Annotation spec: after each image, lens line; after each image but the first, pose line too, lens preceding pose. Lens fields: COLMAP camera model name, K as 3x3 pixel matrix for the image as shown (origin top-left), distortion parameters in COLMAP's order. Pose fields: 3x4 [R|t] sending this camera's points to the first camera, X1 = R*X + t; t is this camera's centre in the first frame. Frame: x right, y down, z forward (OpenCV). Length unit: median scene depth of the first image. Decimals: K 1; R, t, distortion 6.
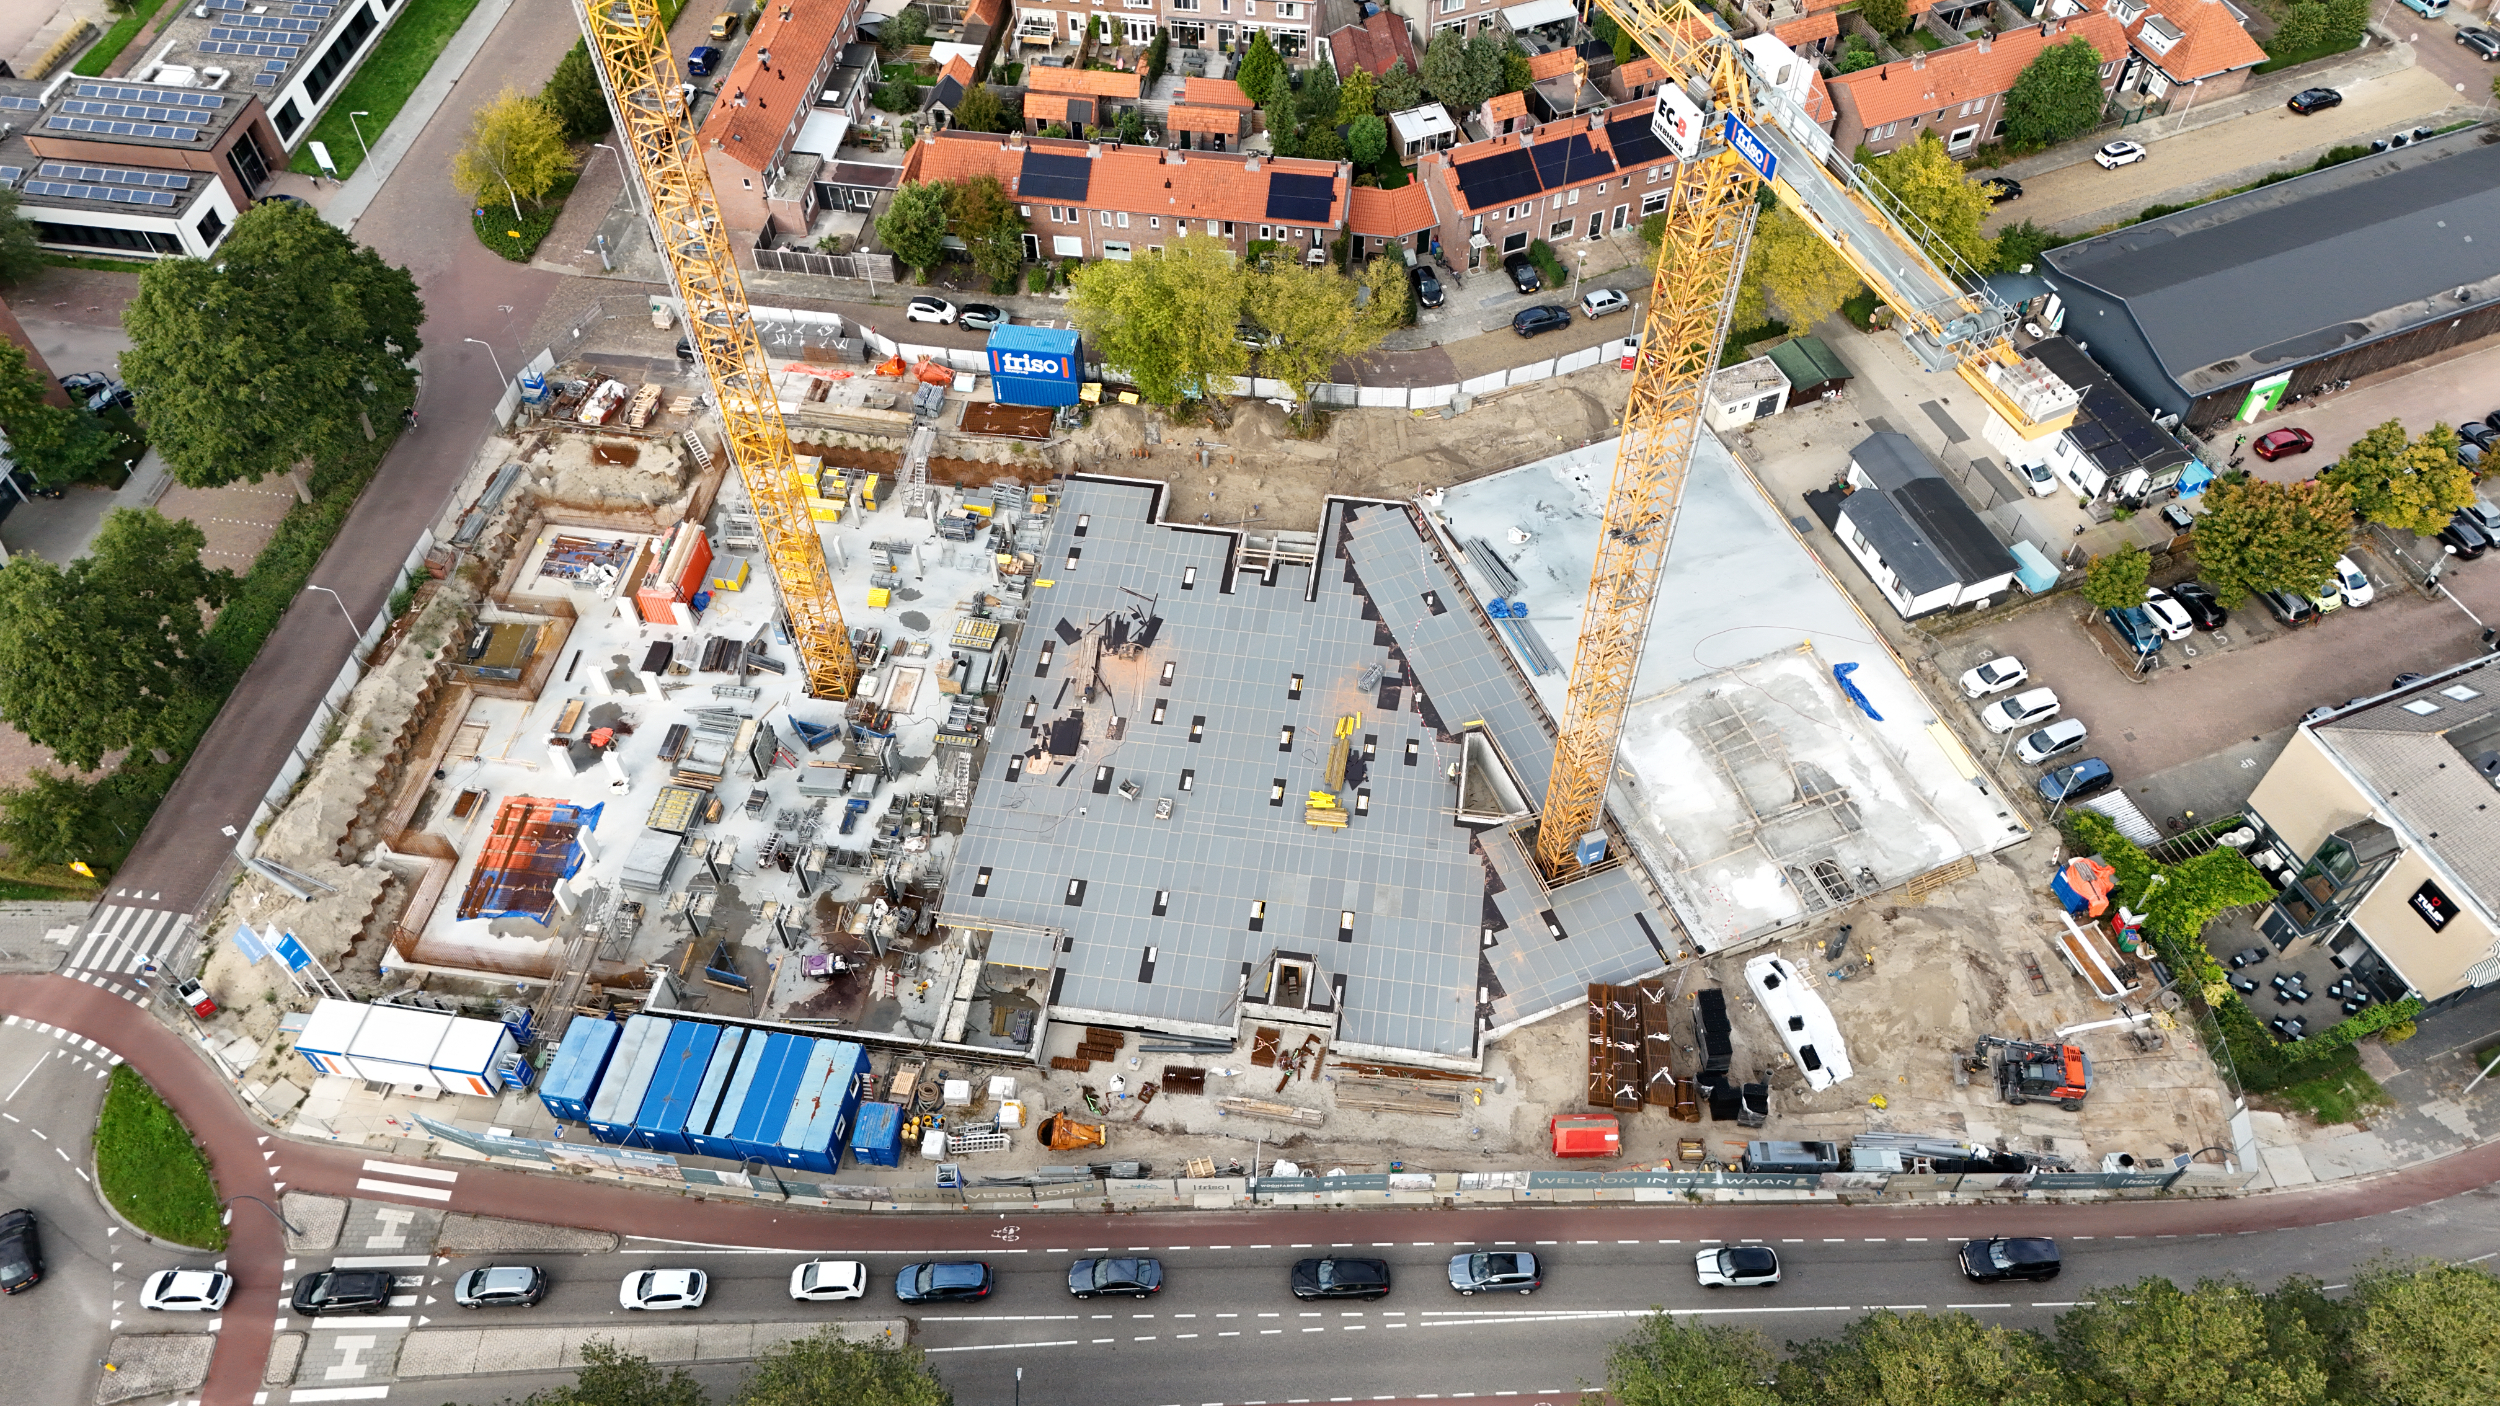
lens RADIAL K [[1839.0, 0, 1257.0], [0, 1839.0, 695.3], [0, 0, 1]] dist [0.057213, -0.038123]
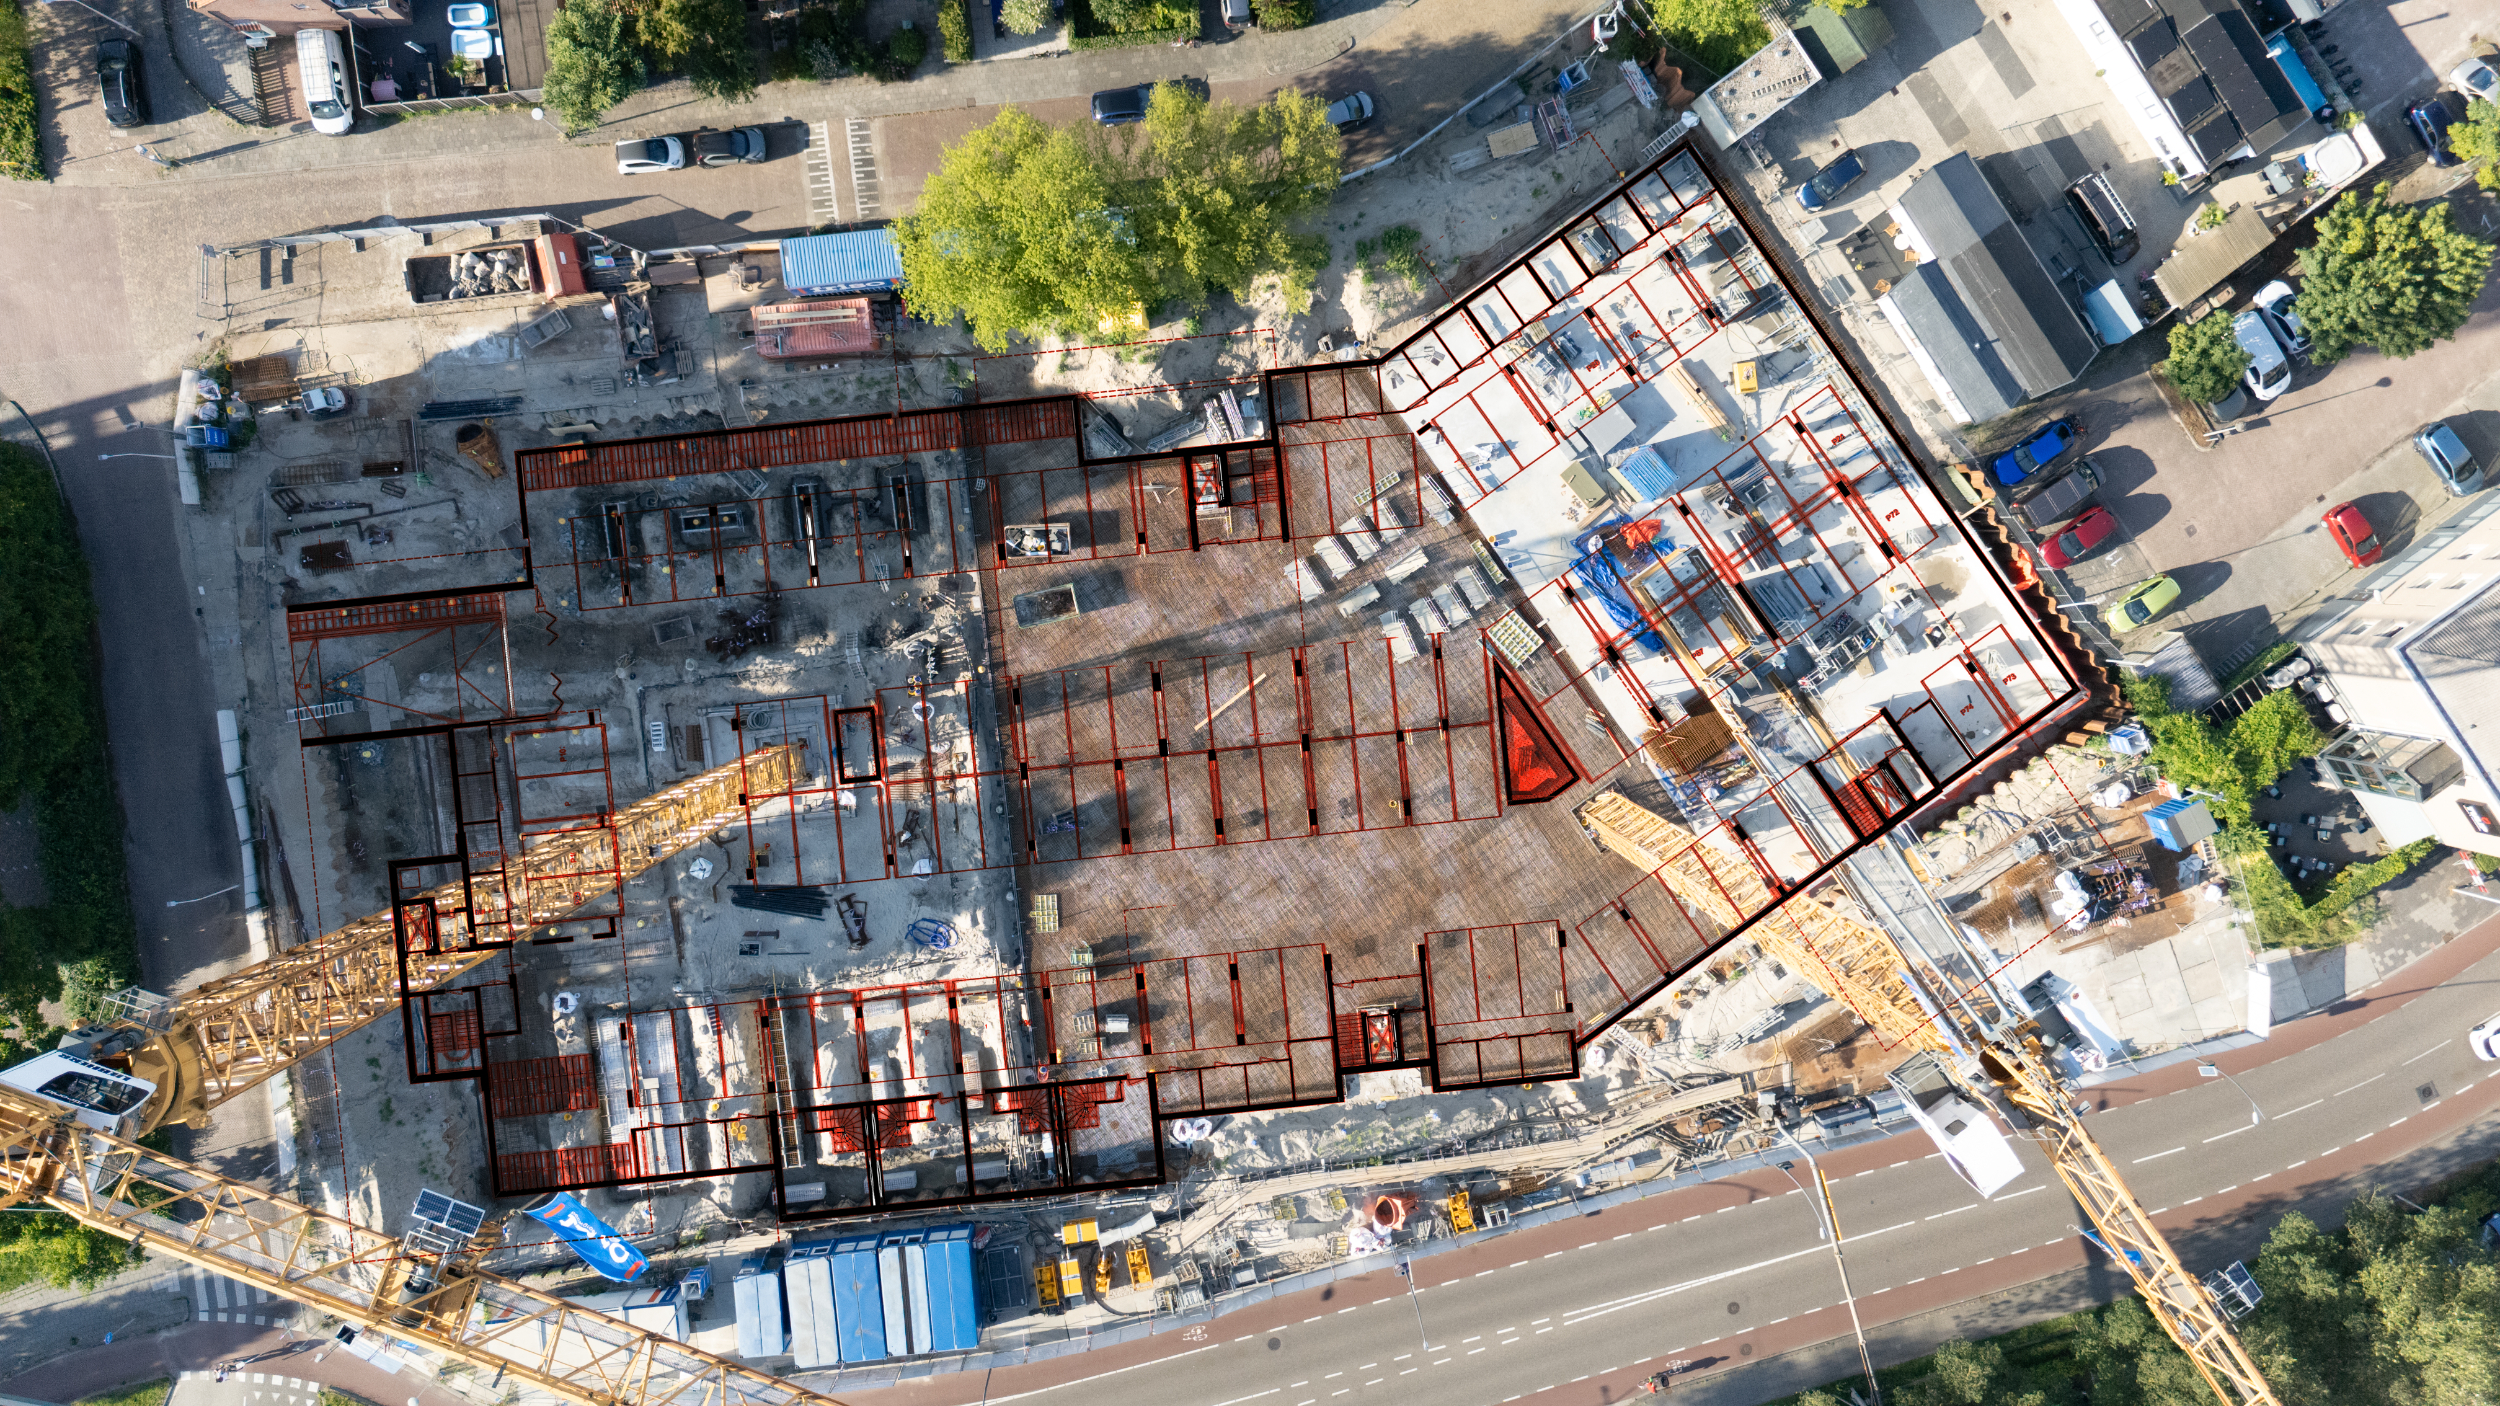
lens RADIAL K [[1839.0, 0, 1257.0], [0, 1839.0, 695.3], [0, 0, 1]] dist [0.057213, -0.038123]
pose [[0.968290, -0.249244, 0.017107, -0.015663], [0.170212, 0.708282, 0.685102, -0.584025], [-0.182875, -0.660465, 0.728246, 0.326760]]
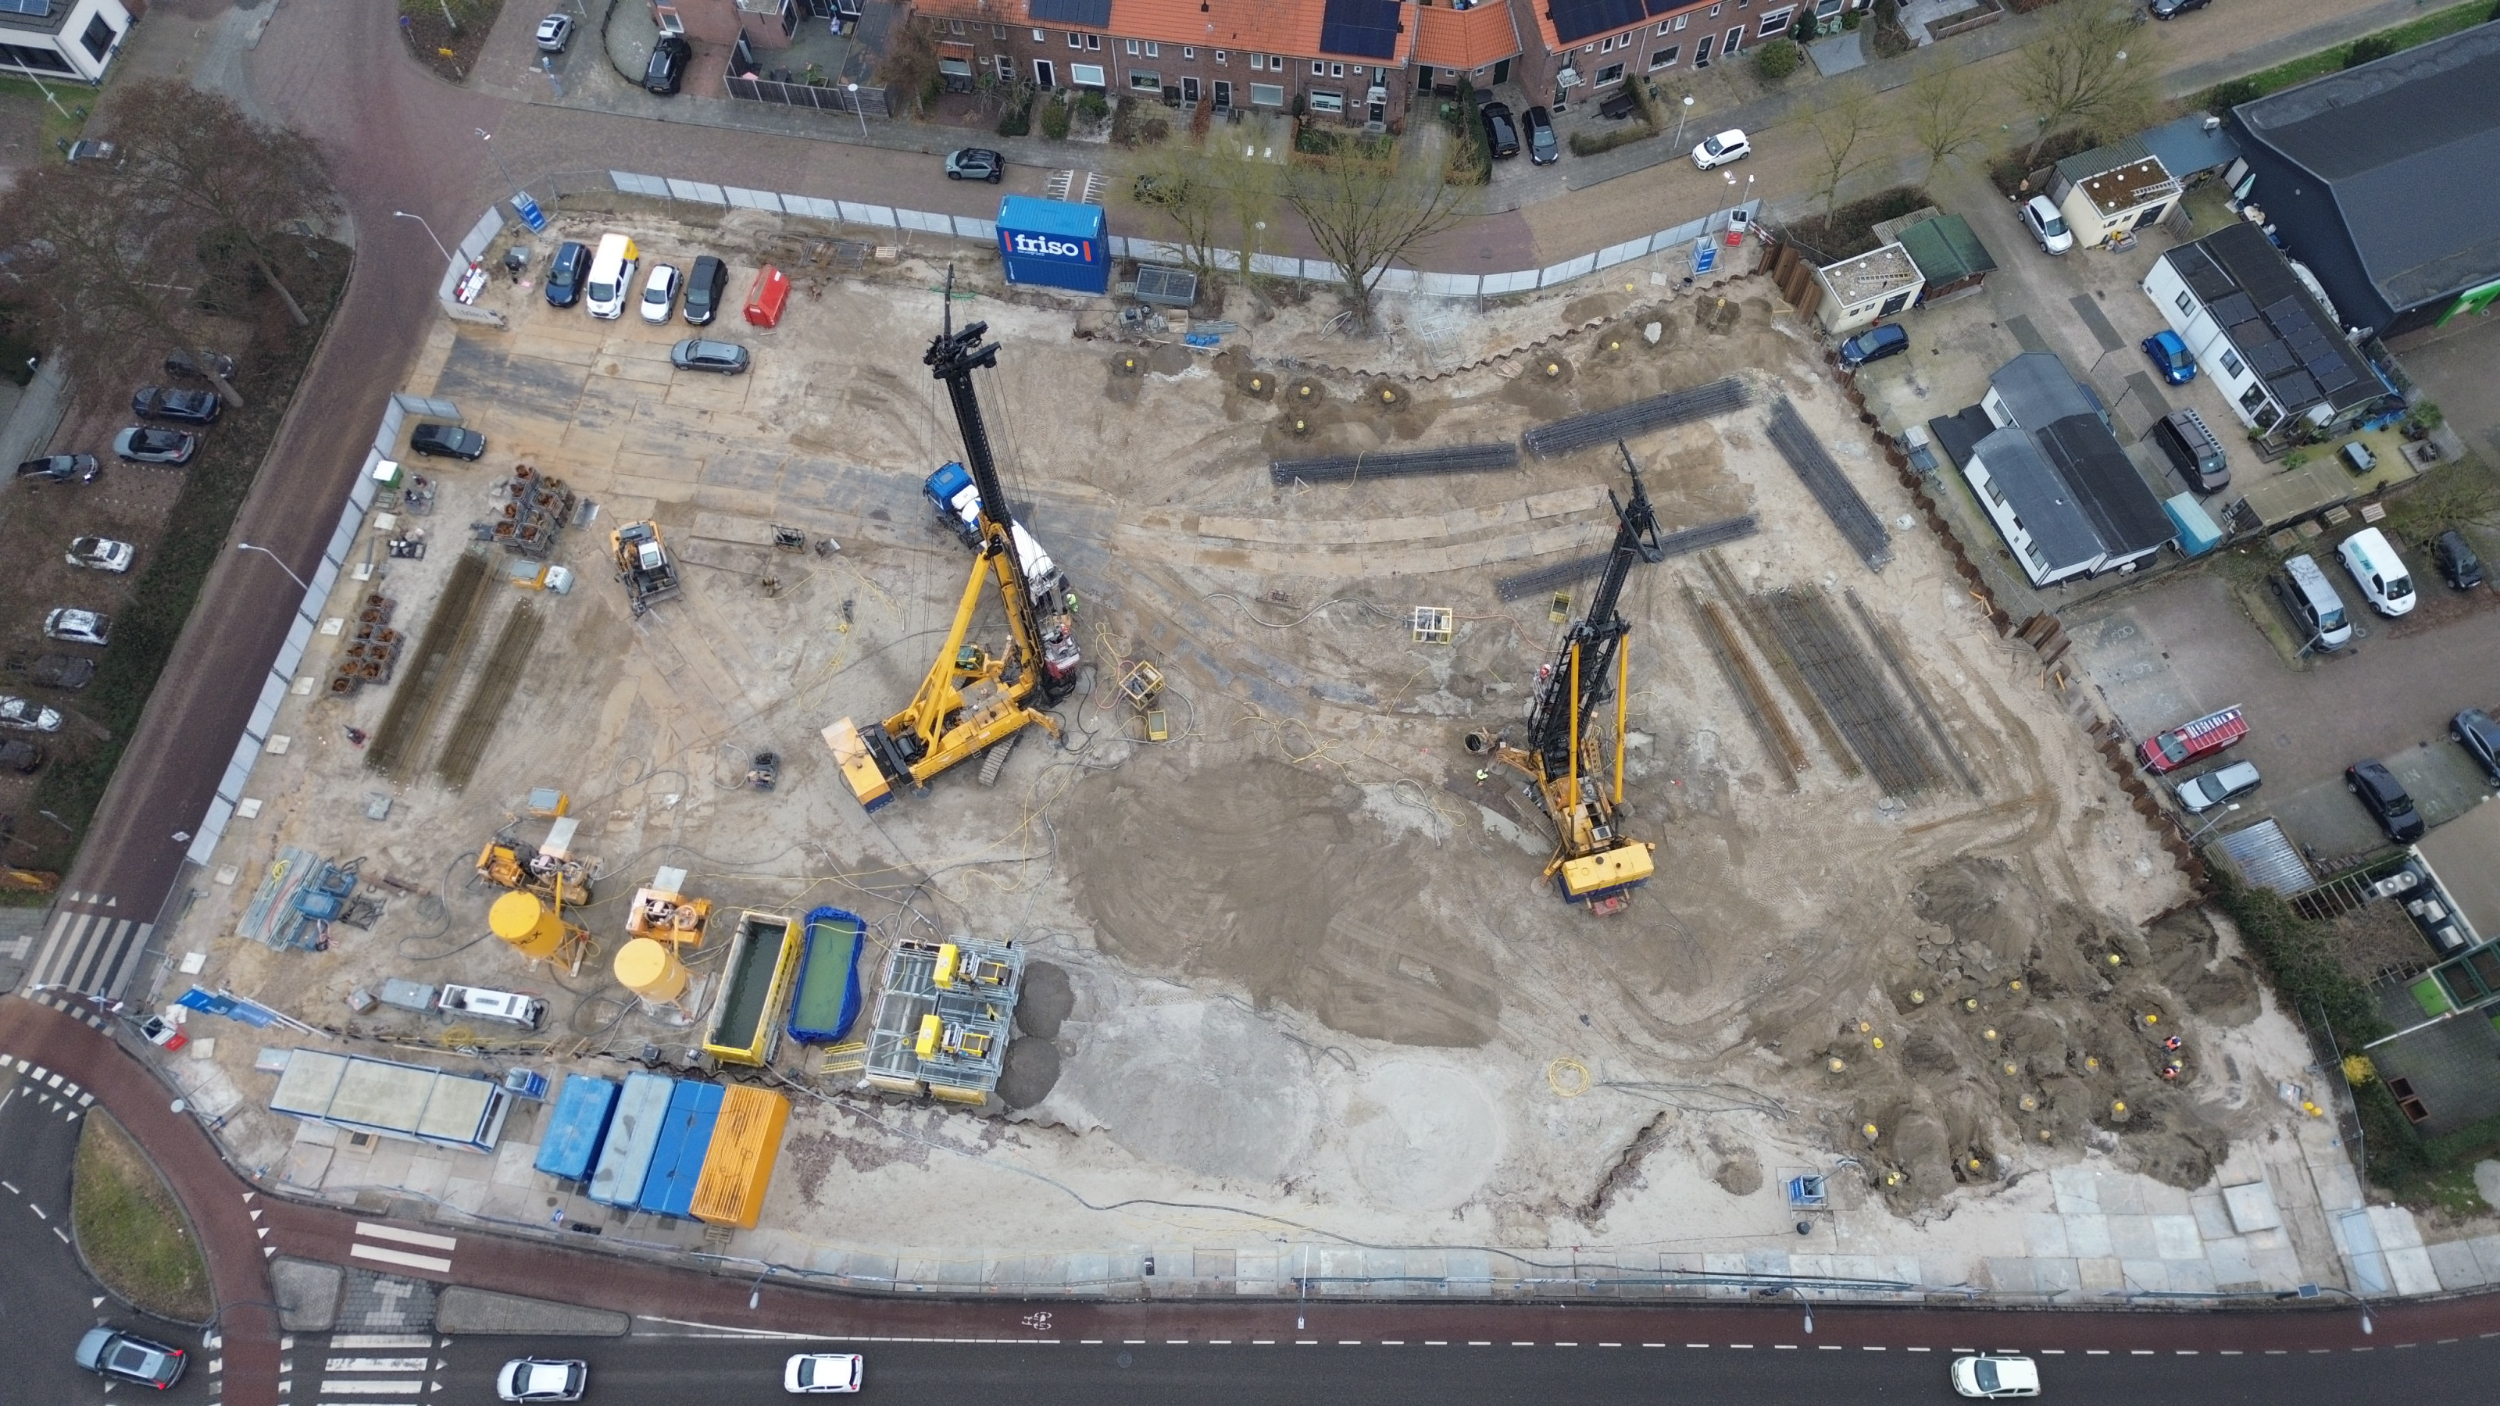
lens RADIAL K [[1714.4, 0, 1254.5], [0, 1714.4, 716.0], [0, 0, 1]] dist [0.047838, -0.023514]
pose [[0.999872, 0.012446, -0.010052, -0.015000], [-0.009629, 0.969955, 0.243094, -0.172851], [0.012776, -0.242966, 0.969951, 0.170062]]
